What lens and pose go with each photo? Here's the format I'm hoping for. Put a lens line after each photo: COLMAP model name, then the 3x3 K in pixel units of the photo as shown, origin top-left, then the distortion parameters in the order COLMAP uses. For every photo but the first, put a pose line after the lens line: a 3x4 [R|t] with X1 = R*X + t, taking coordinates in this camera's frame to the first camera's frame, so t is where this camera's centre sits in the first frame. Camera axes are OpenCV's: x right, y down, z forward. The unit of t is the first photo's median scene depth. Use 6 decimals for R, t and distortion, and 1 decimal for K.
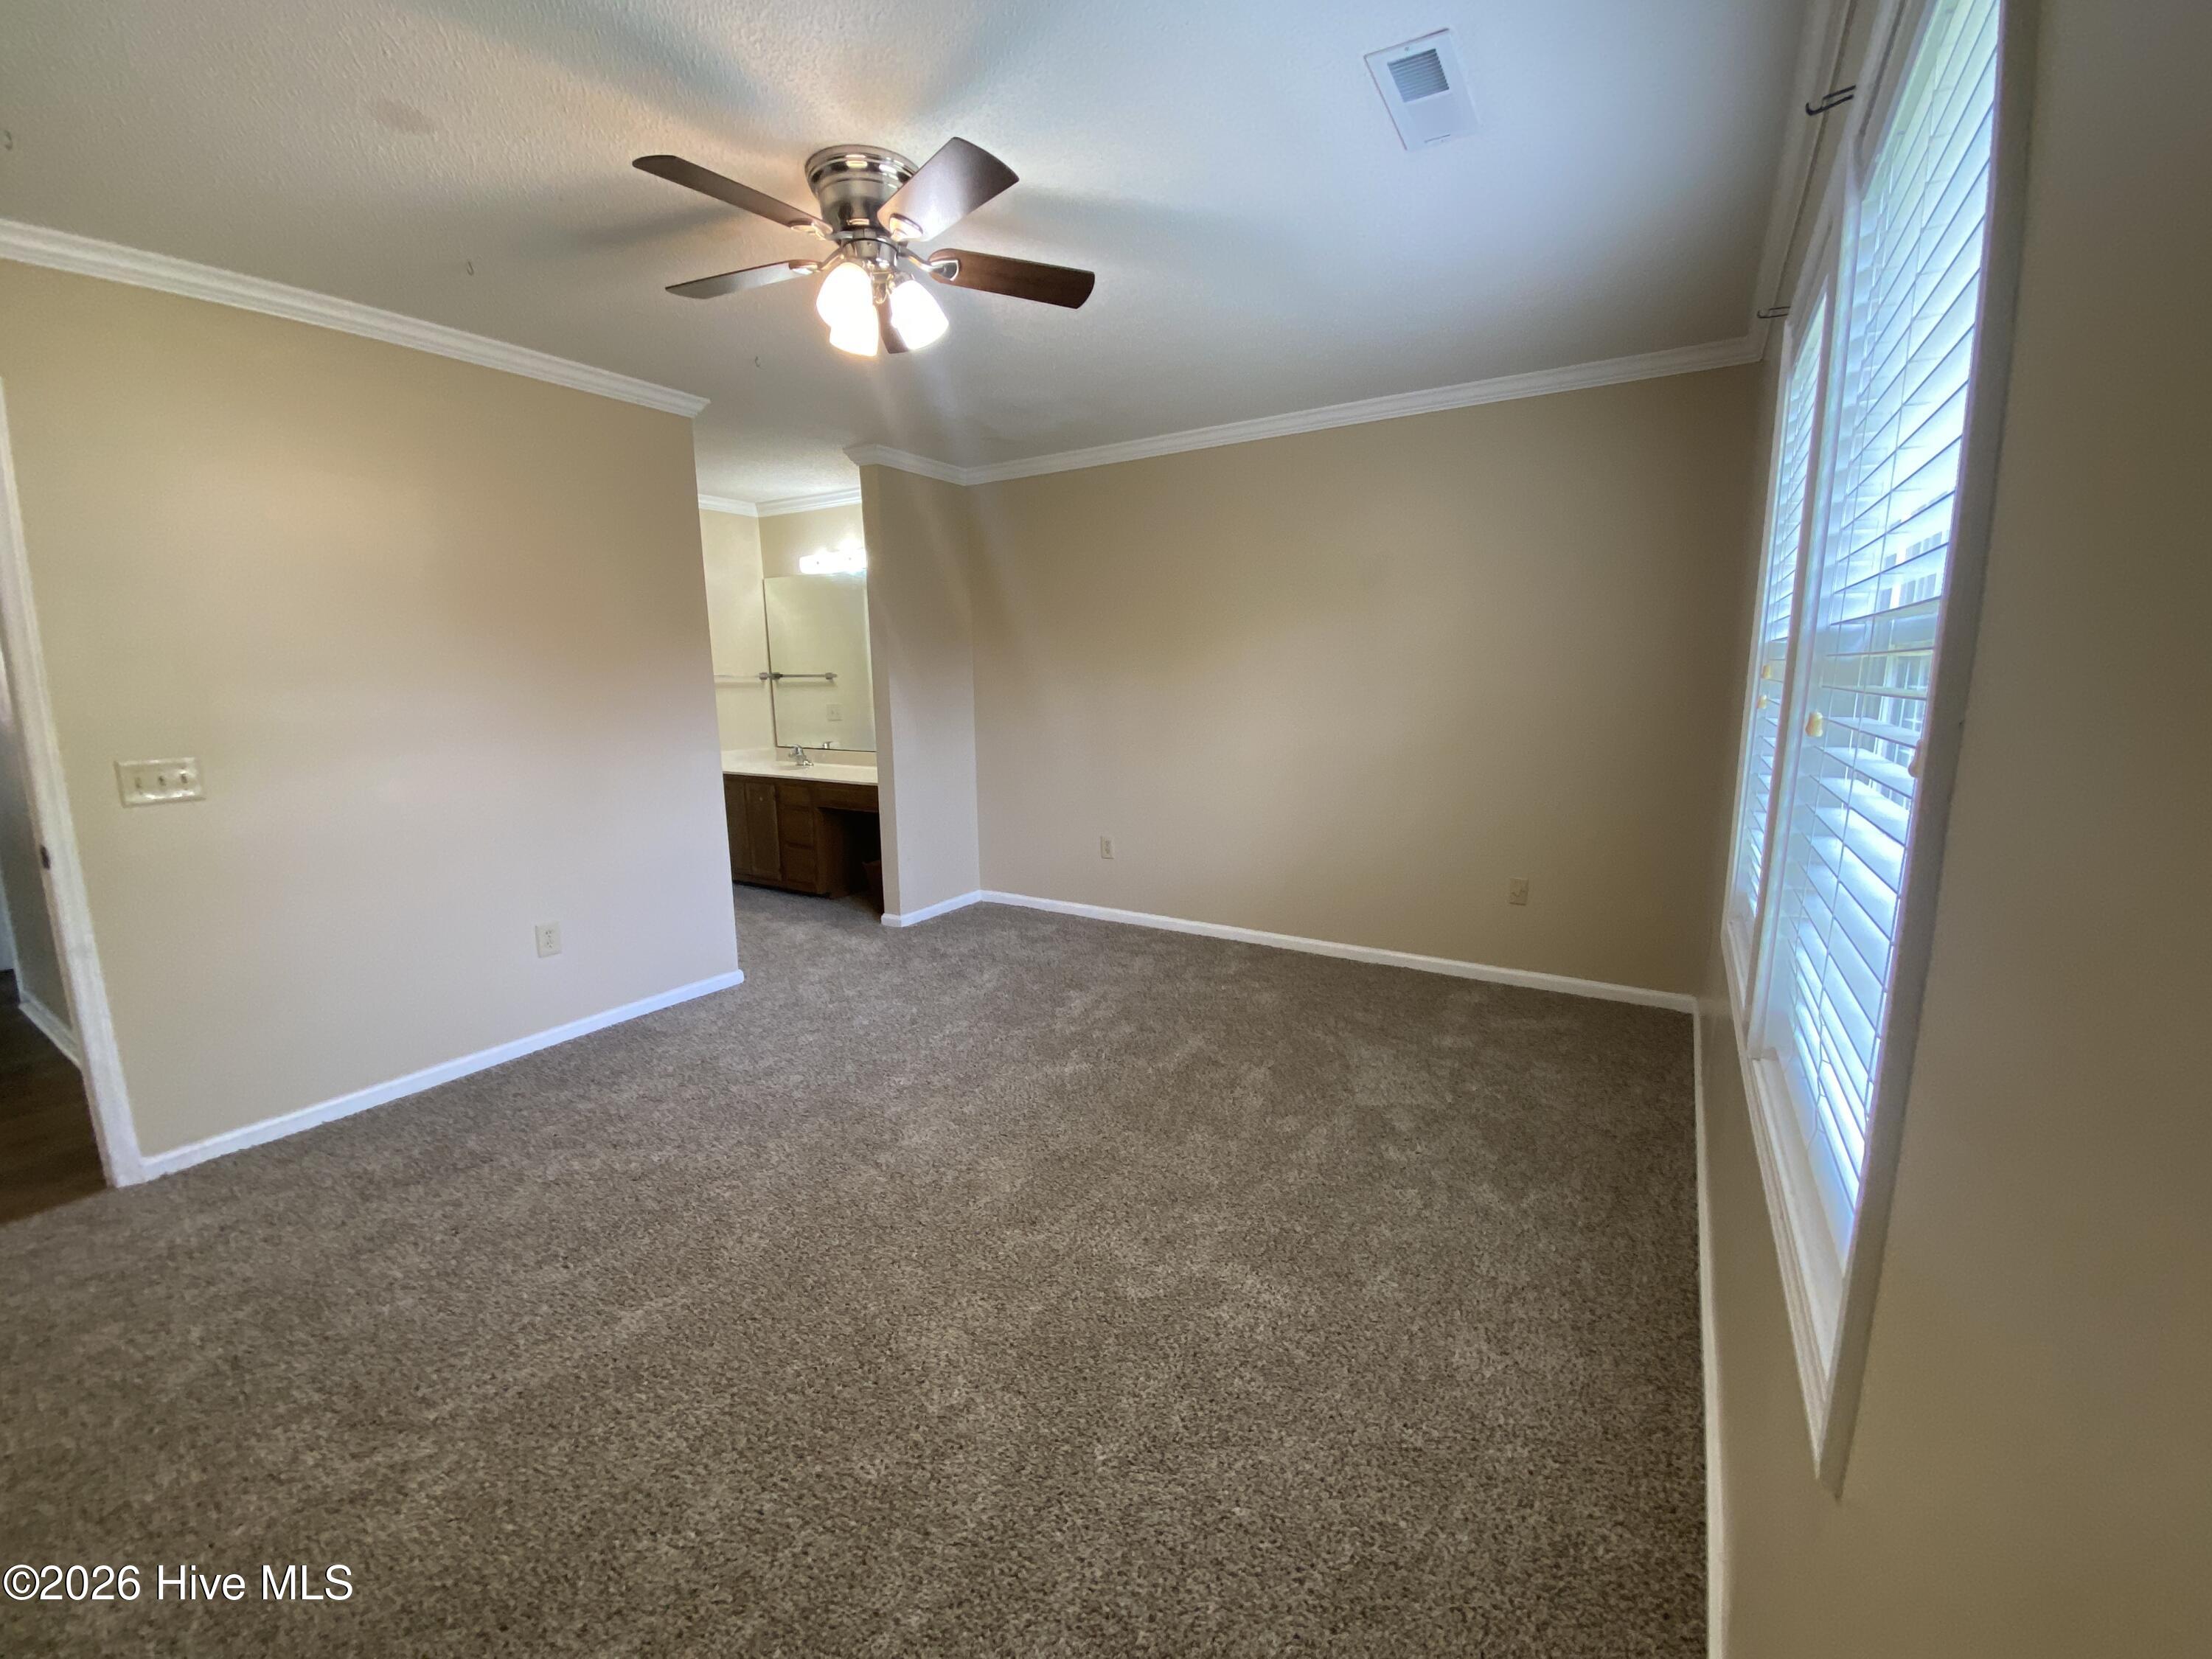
lens RADIAL K [[904.7, 0, 1107.3], [0, 904.7, 820.0], [0, 0, 1]] dist [0.012191, -0.017714]
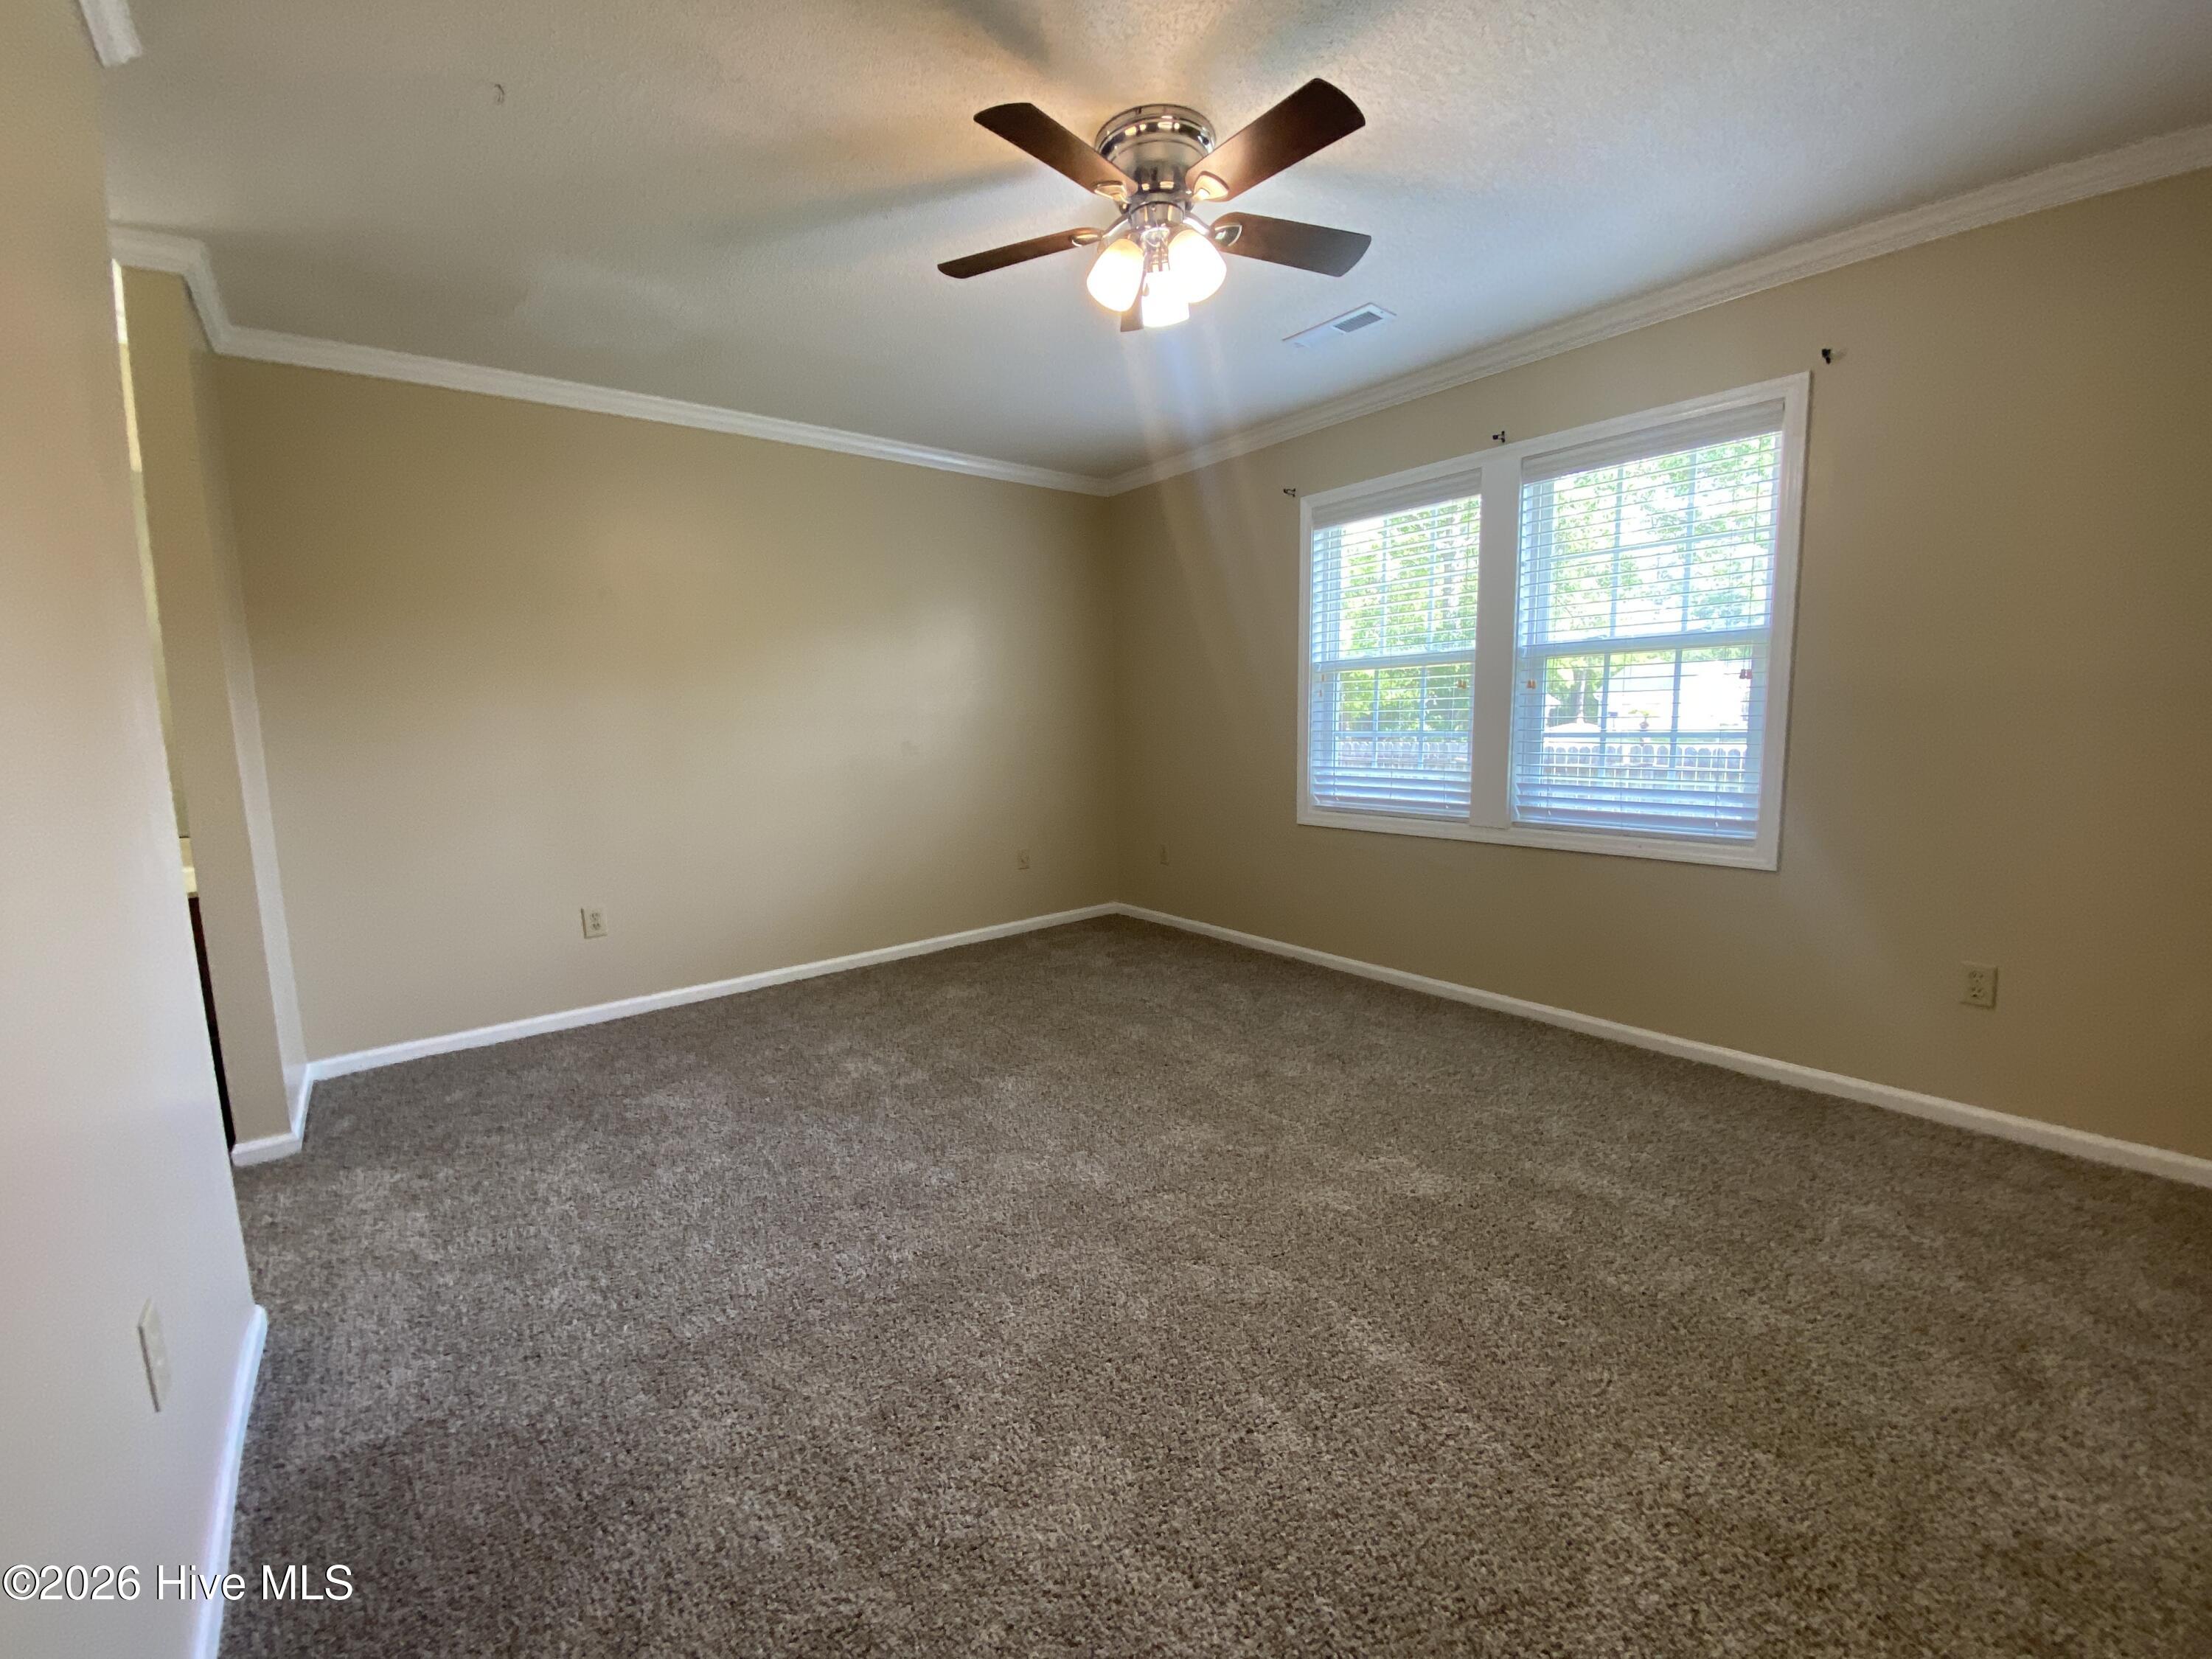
lens RADIAL K [[904.7, 0, 1095.7], [0, 904.7, 827.1], [0, 0, 1]] dist [0.012191, -0.017714]
pose [[0.320349, -0.117021, 0.940044, -0.826351], [0.171463, 0.983113, 0.063951, -0.034096], [-0.931653, 0.140696, 0.335004, 0.531741]]
